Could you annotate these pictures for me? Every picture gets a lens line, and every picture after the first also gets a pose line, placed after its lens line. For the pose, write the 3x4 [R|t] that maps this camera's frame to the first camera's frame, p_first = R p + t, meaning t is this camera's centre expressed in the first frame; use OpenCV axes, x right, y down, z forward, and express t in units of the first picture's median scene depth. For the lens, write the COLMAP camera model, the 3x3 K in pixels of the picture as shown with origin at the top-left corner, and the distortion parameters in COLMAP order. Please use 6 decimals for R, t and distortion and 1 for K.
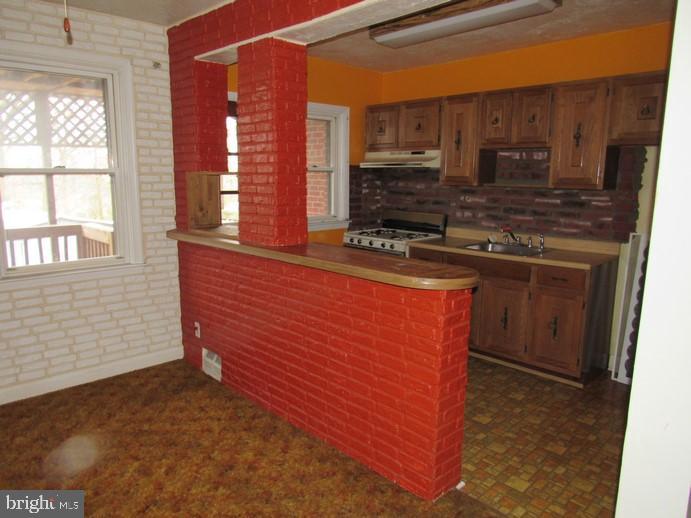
lens RADIAL K [[513.3, 0, 348.5], [0, 513.3, 258.9], [0, 0, 1]] dist [-0.010046, 0.004204]
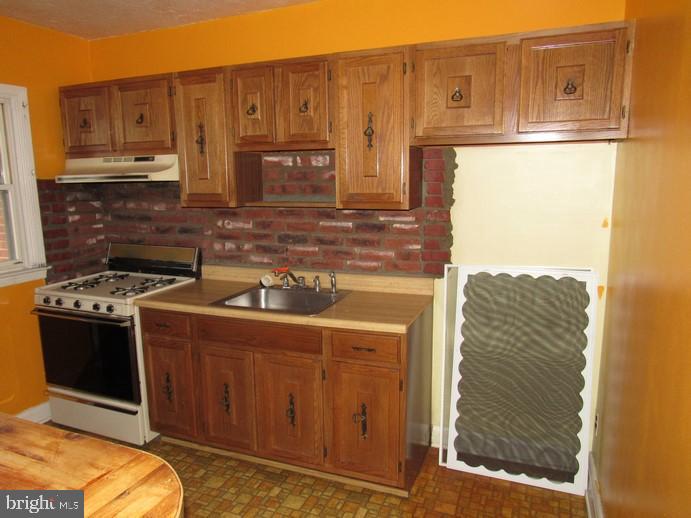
lens RADIAL K [[513.3, 0, 348.5], [0, 513.3, 258.9], [0, 0, 1]] dist [-0.010046, 0.004204]
pose [[0.919799, -0.085520, 0.382957, 0.122826], [0.088529, 0.996025, 0.009795, -0.067819], [-0.382273, 0.024893, 0.923714, 0.322536]]
